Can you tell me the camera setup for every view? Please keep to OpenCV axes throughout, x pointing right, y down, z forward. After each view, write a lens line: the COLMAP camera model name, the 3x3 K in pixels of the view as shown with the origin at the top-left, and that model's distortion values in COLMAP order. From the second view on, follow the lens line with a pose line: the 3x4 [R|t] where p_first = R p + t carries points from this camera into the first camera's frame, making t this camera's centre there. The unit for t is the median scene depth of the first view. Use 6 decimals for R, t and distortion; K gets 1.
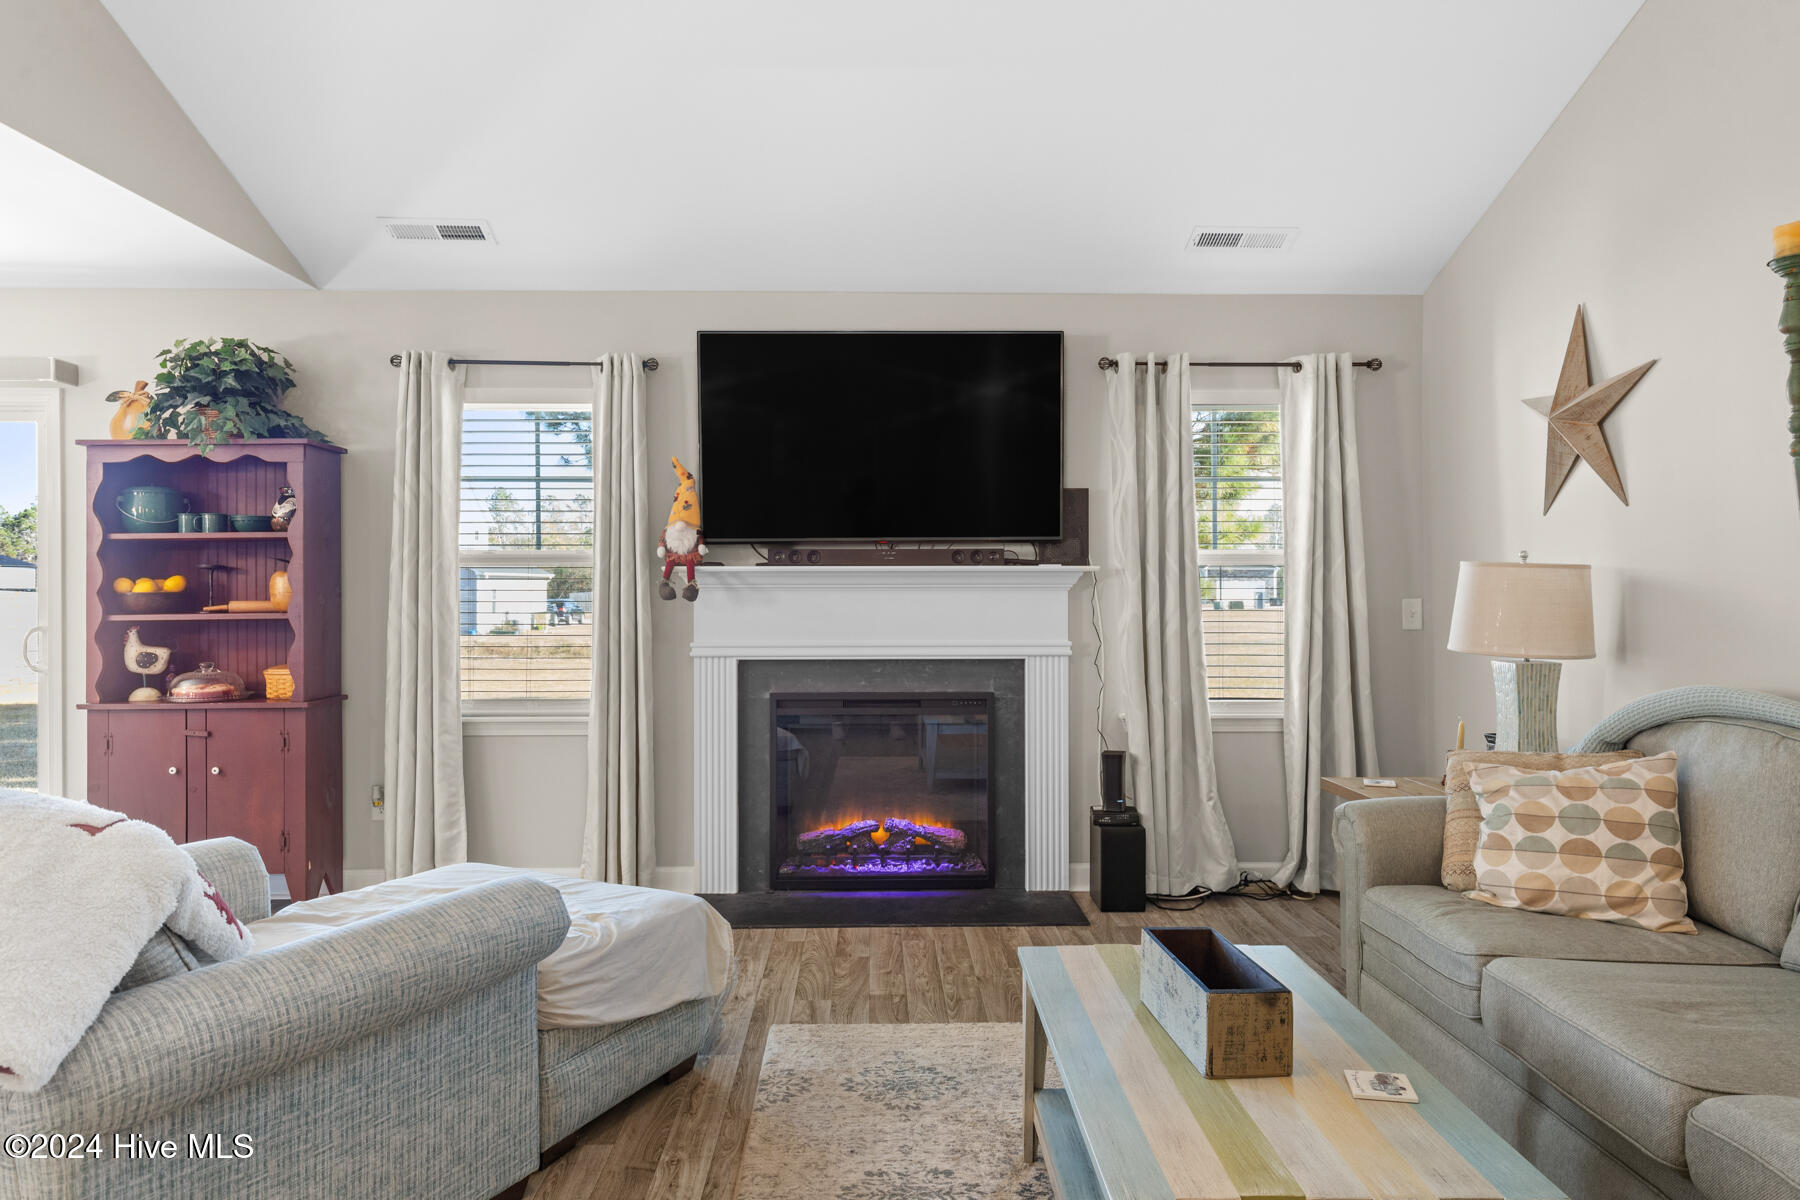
lens RADIAL K [[1153.8, 0, 918.8], [0, 1153.8, 589.9], [0, 0, 1]] dist [0.009238, -0.002653]
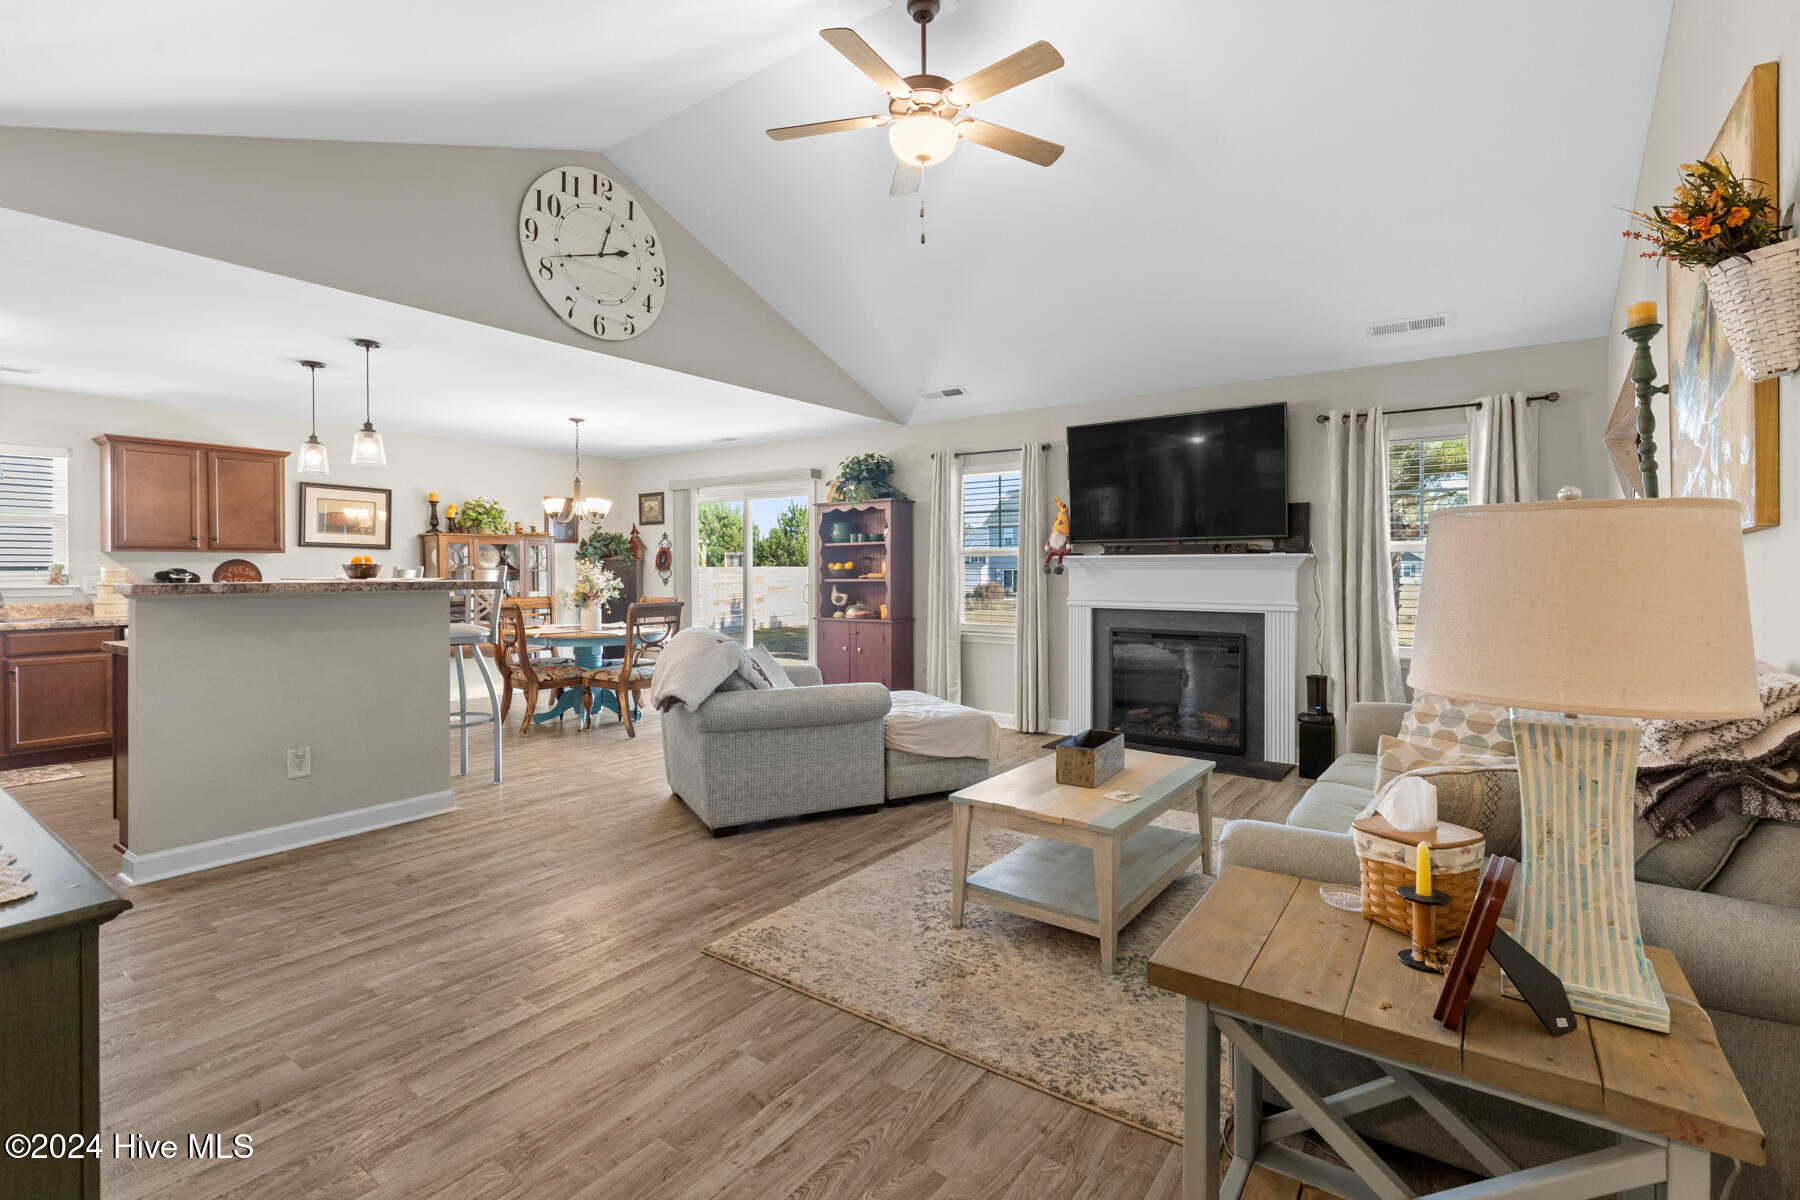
lens RADIAL K [[821.1, 0, 922.3], [0, 821.1, 578.8], [0, 0, 1]] dist [0.004335, -0.002002]
pose [[0.801520, 0.009293, -0.597896, 0.410634], [-0.002784, 0.999926, 0.011810, 0.001459], [0.597962, -0.007802, 0.801487, -0.183405]]
